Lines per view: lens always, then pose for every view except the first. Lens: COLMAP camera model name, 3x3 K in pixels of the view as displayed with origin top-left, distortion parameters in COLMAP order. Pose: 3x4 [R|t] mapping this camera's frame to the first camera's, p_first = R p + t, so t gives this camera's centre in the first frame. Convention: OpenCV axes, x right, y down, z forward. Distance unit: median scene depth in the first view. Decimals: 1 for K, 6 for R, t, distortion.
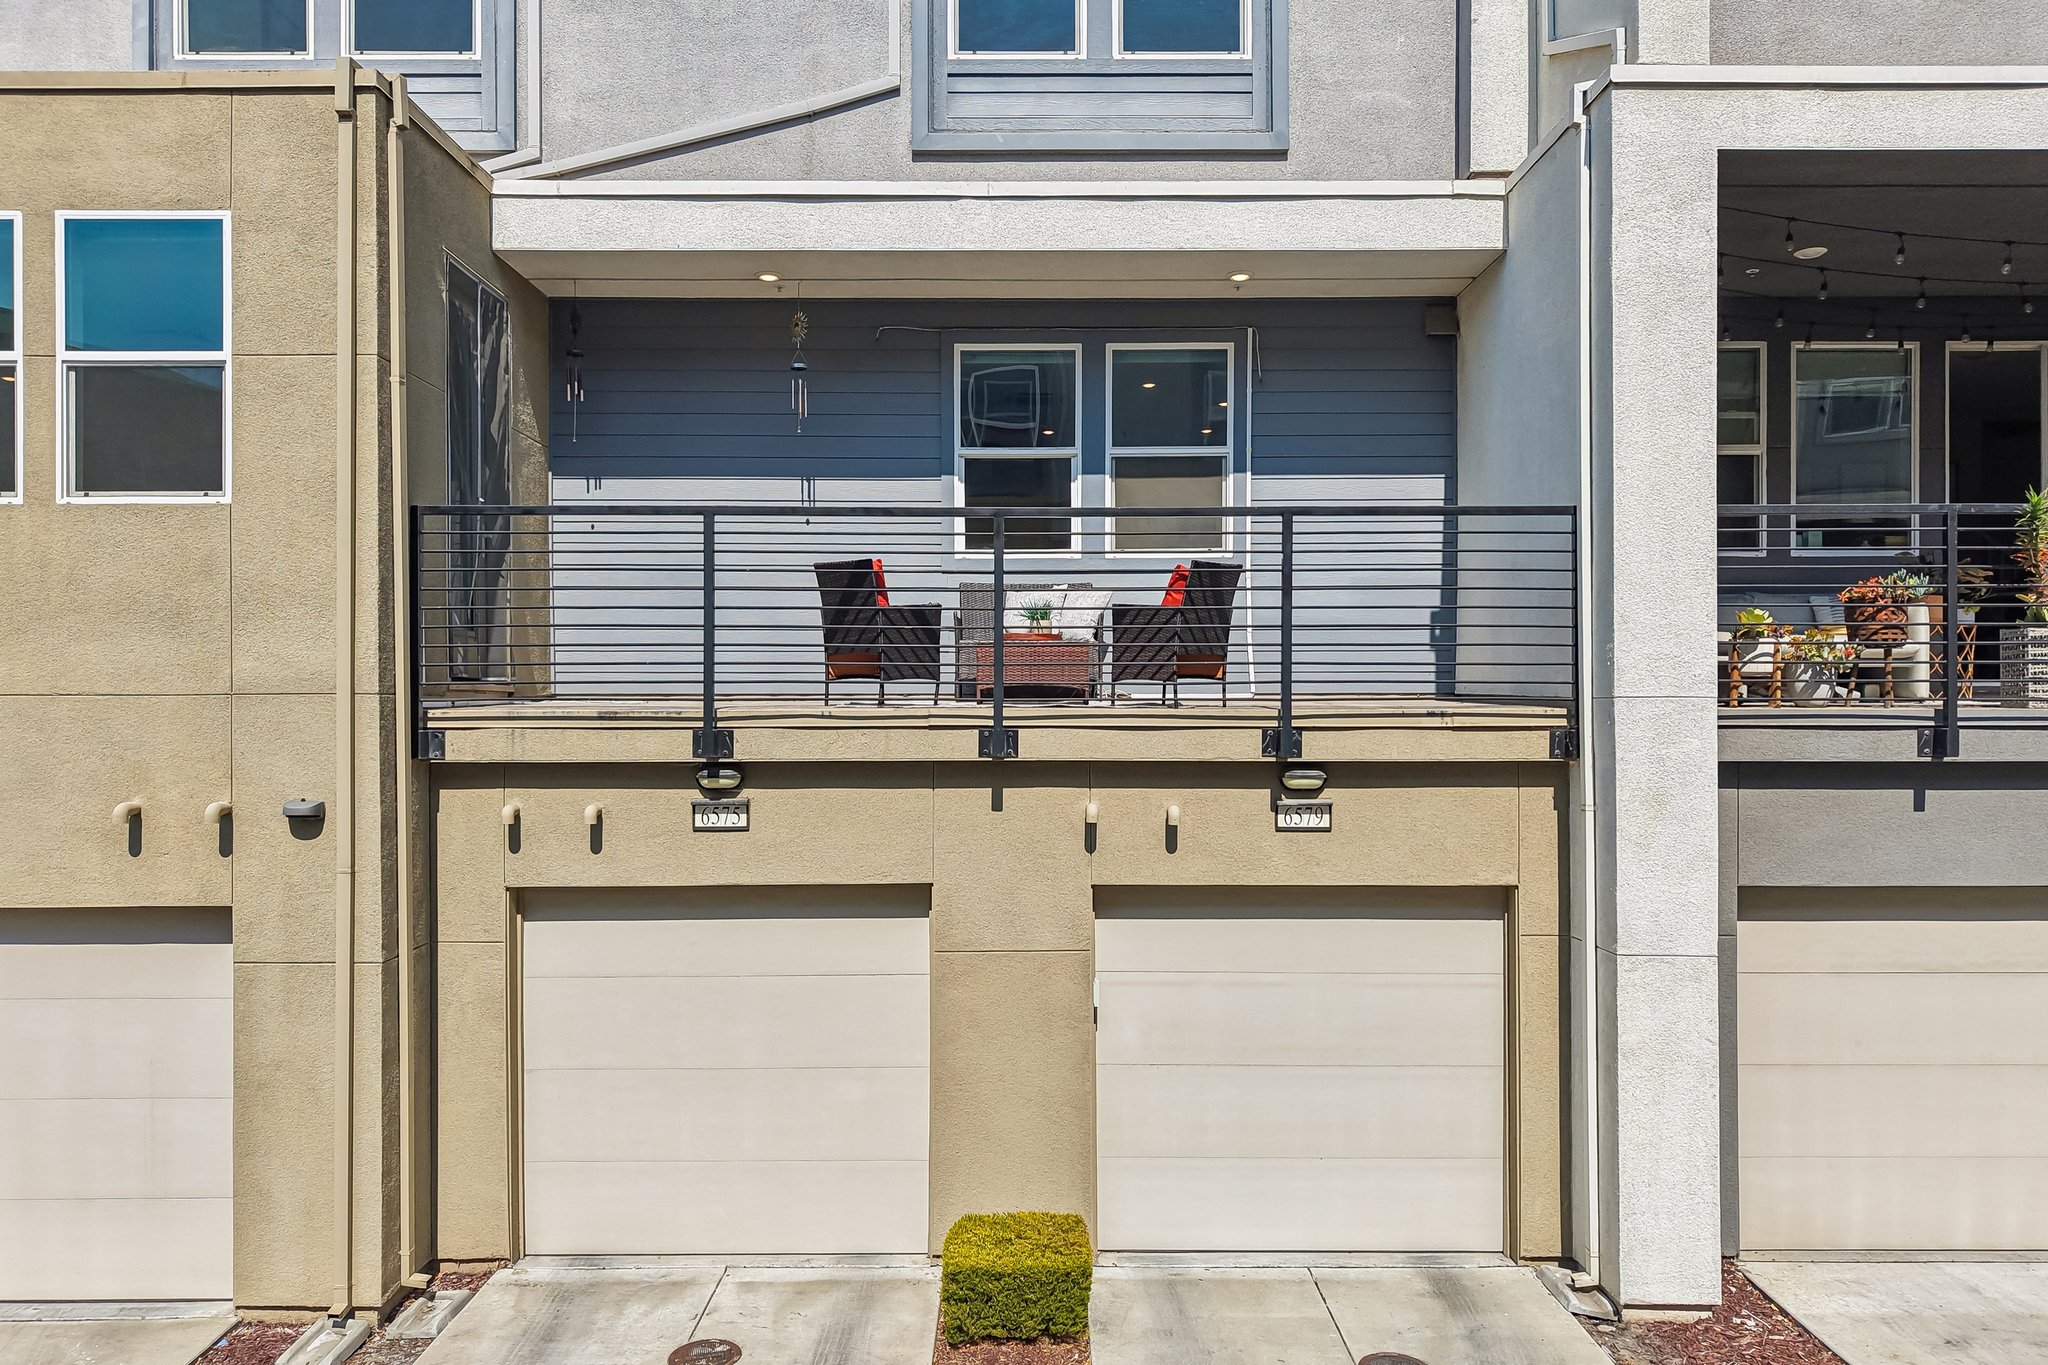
lens RADIAL K [[1342.1, 0, 1024.0], [0, 1342.1, 682.5], [0, 0, 1]] dist [0.069269, -0.080106]
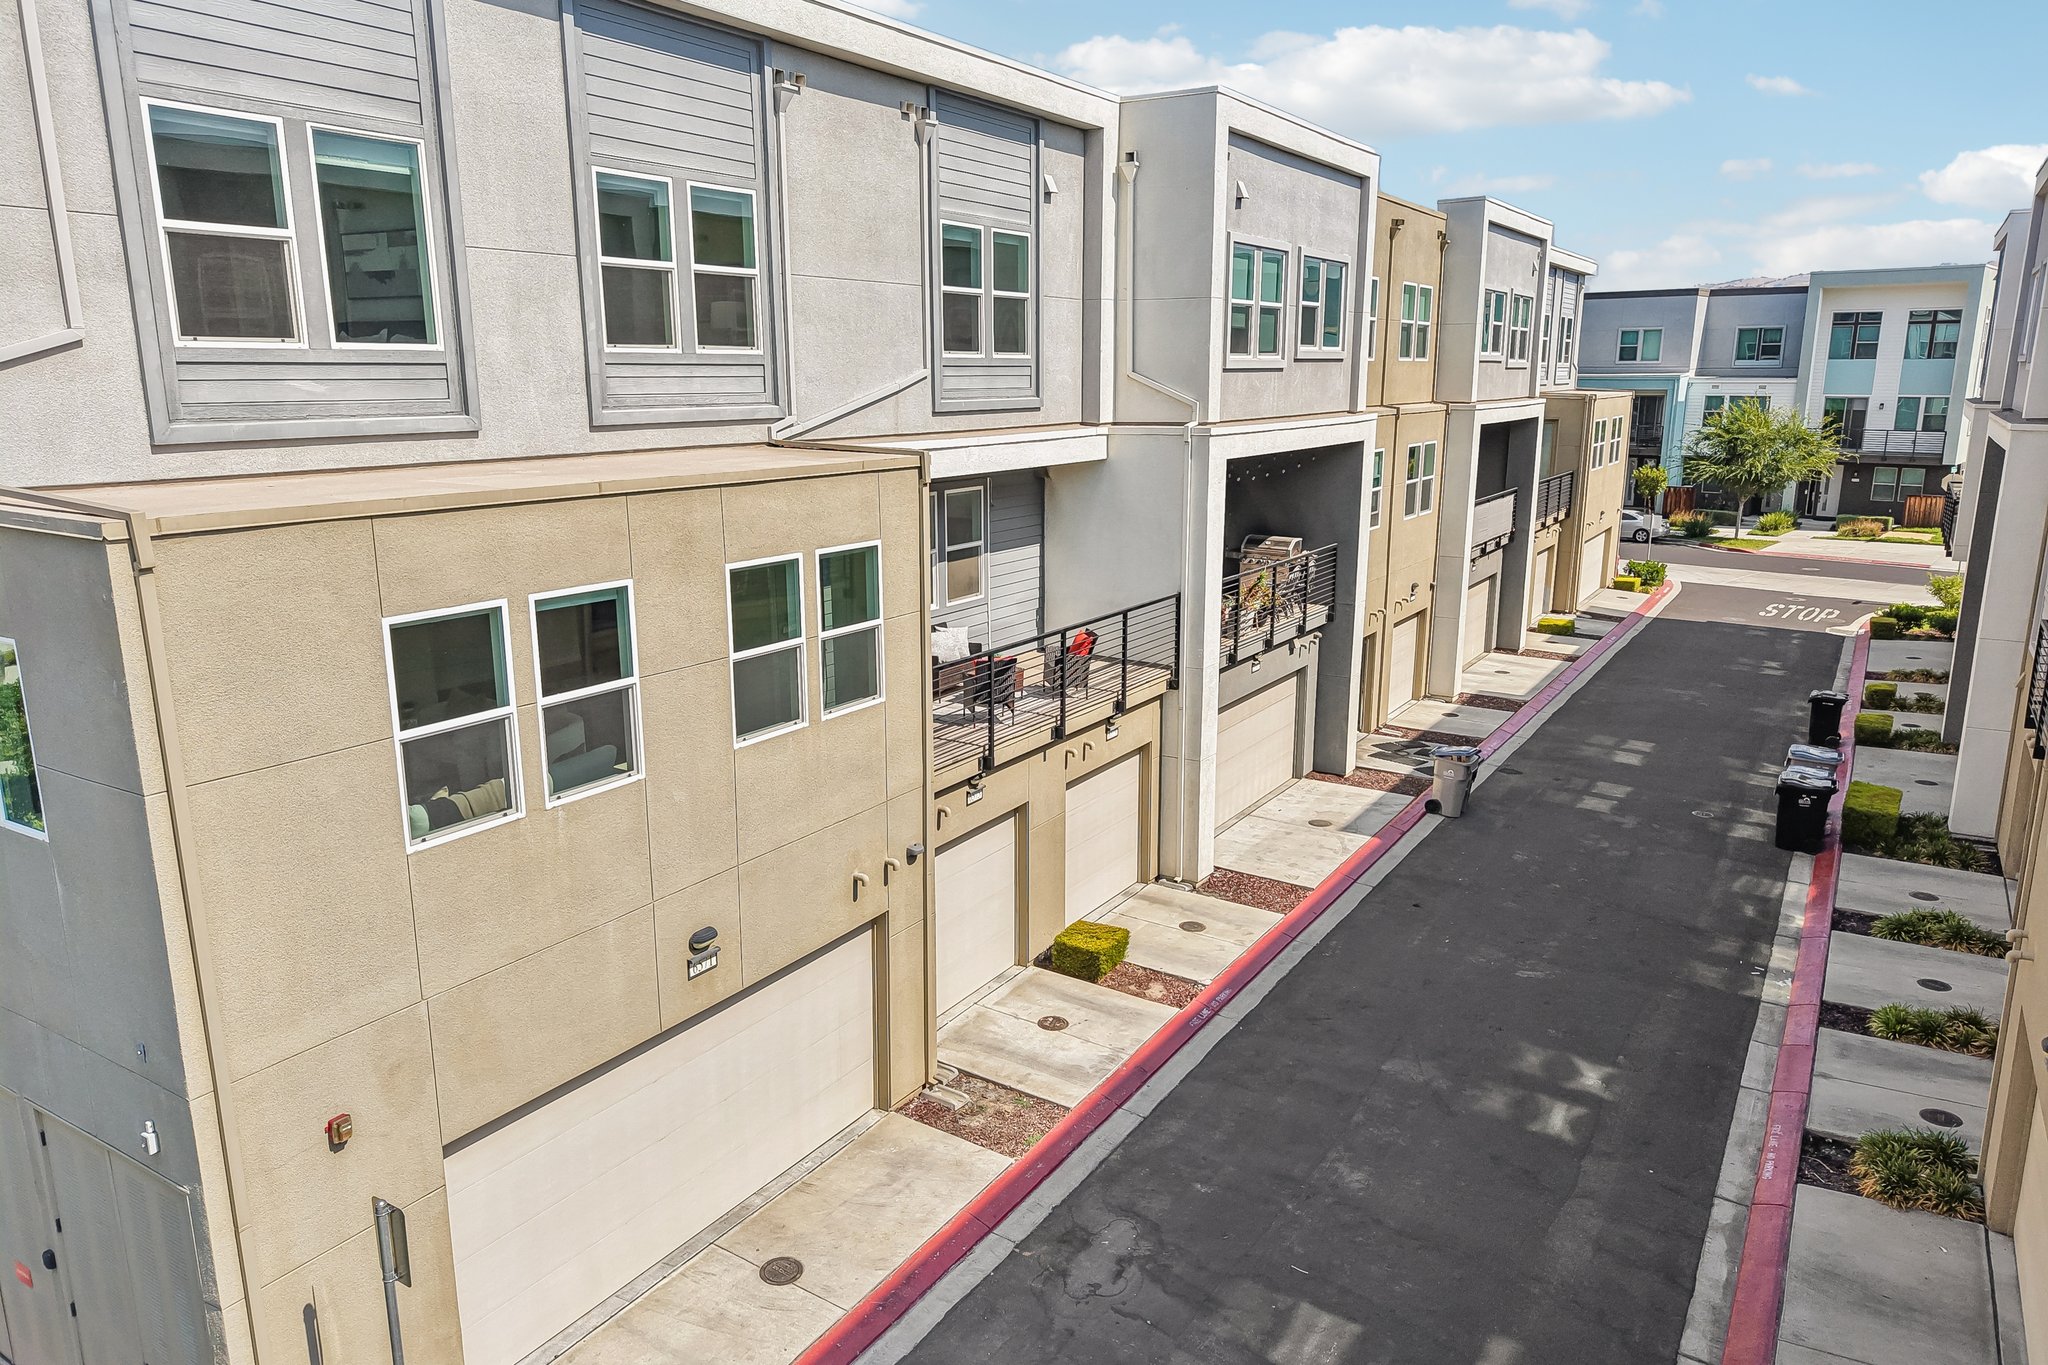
lens RADIAL K [[1342.1, 0, 1024.0], [0, 1342.1, 682.5], [0, 0, 1]] dist [0.069269, -0.080106]
pose [[0.530968, -0.190272, 0.825754, -1.528988], [-0.001713, 0.974222, 0.225584, -0.437703], [-0.847390, -0.121192, 0.516955, -0.058828]]
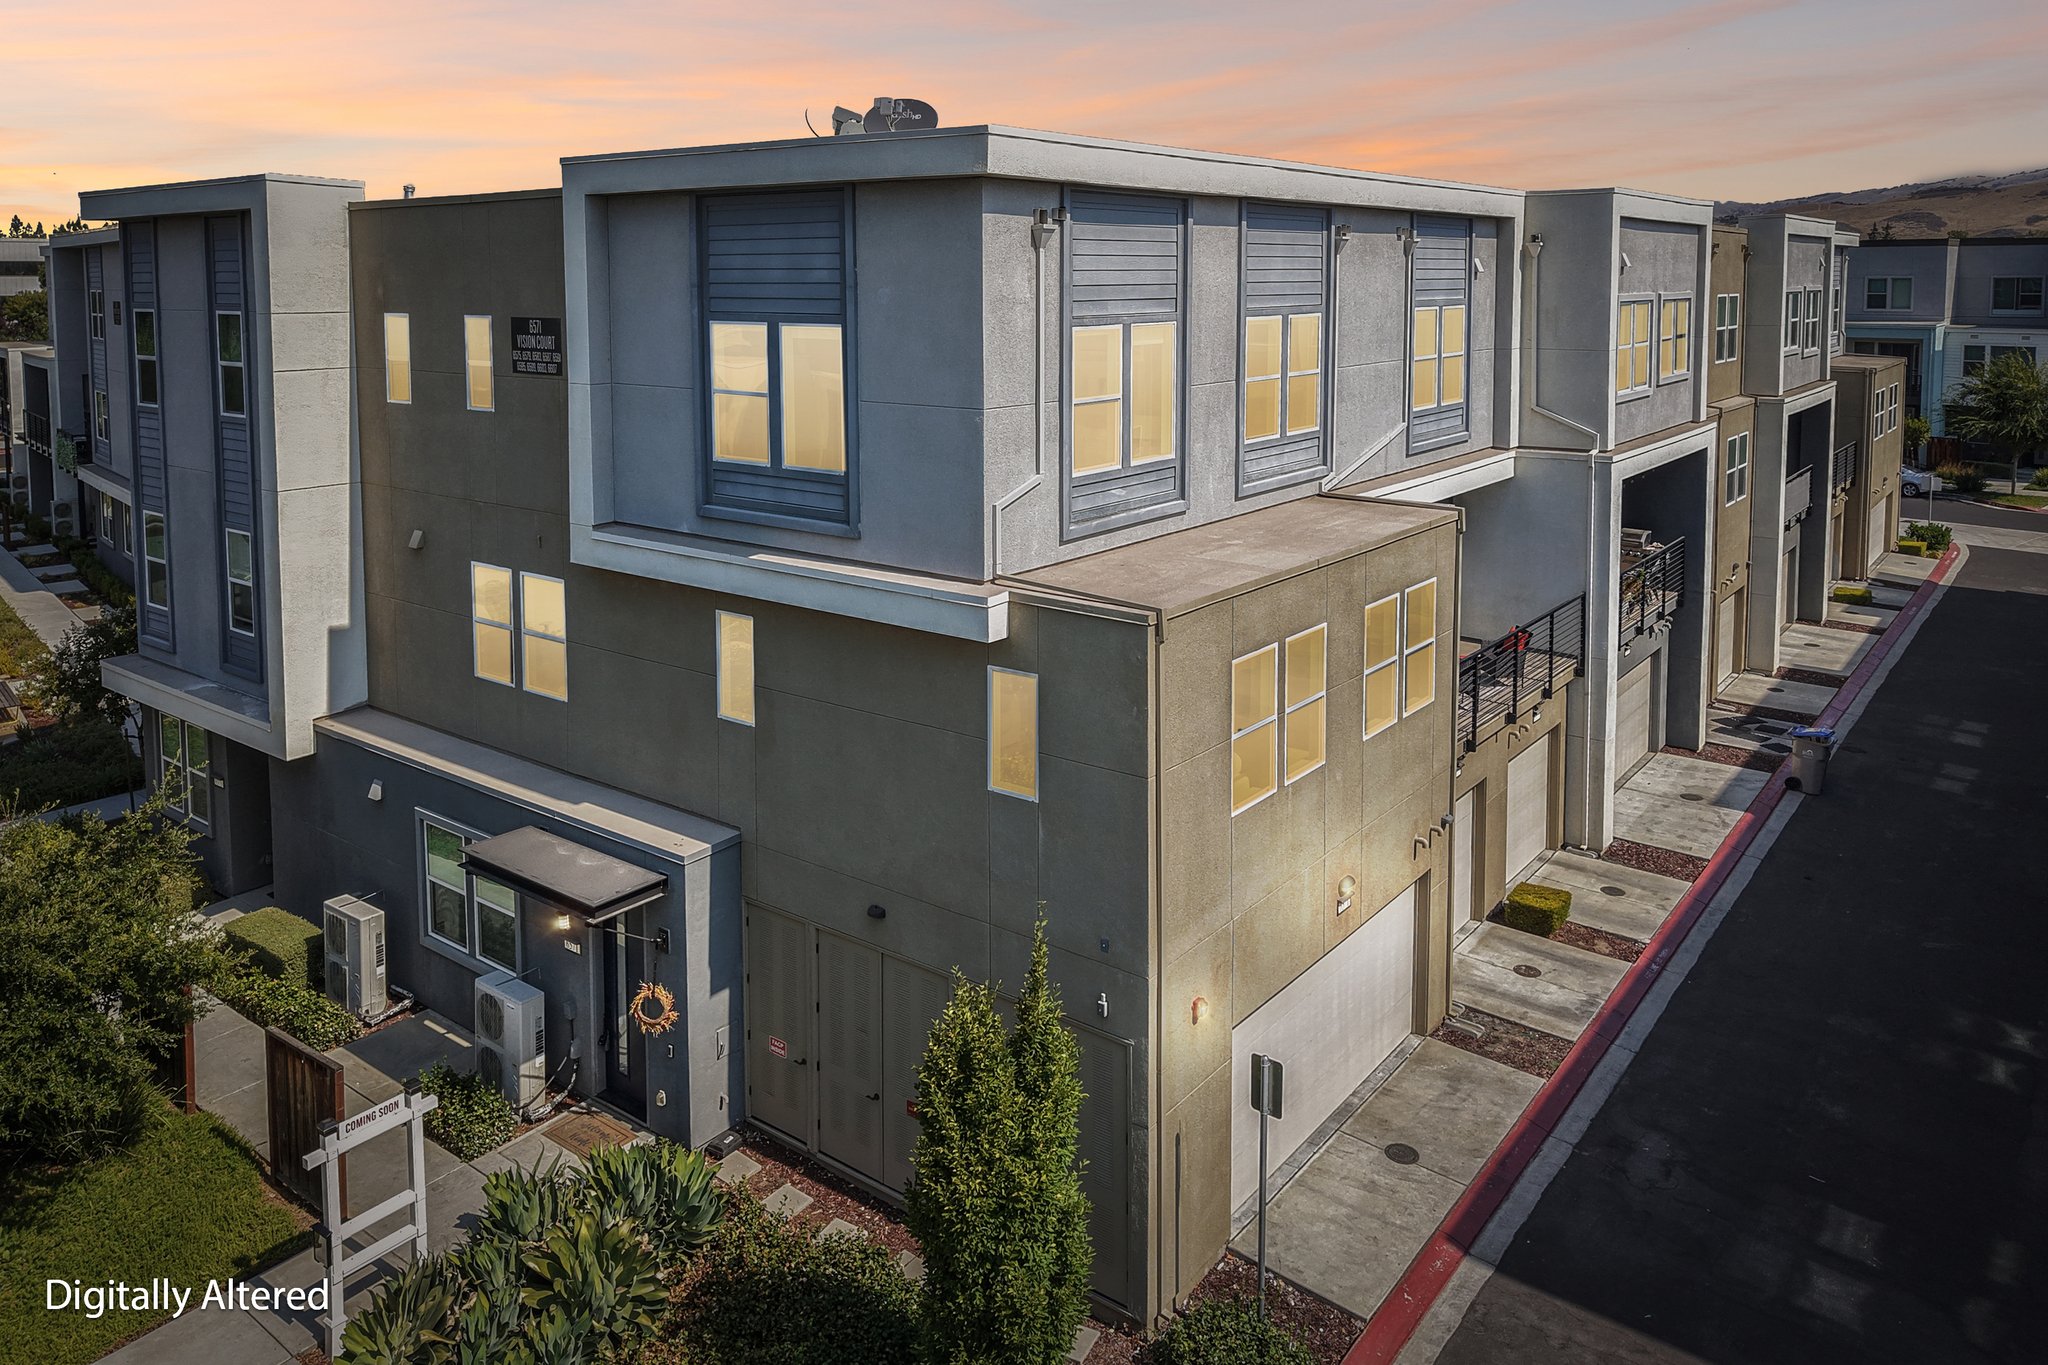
lens RADIAL K [[1443.6, 0, 1058.9], [0, 1443.6, 406.3], [0, 0, 1]] dist [0.027123, 0.008202]
pose [[0.597353, -0.070660, 0.798859, -2.290131], [0.002381, 0.996263, 0.086340, -0.668108], [-0.801975, -0.049673, 0.595289, 0.046777]]
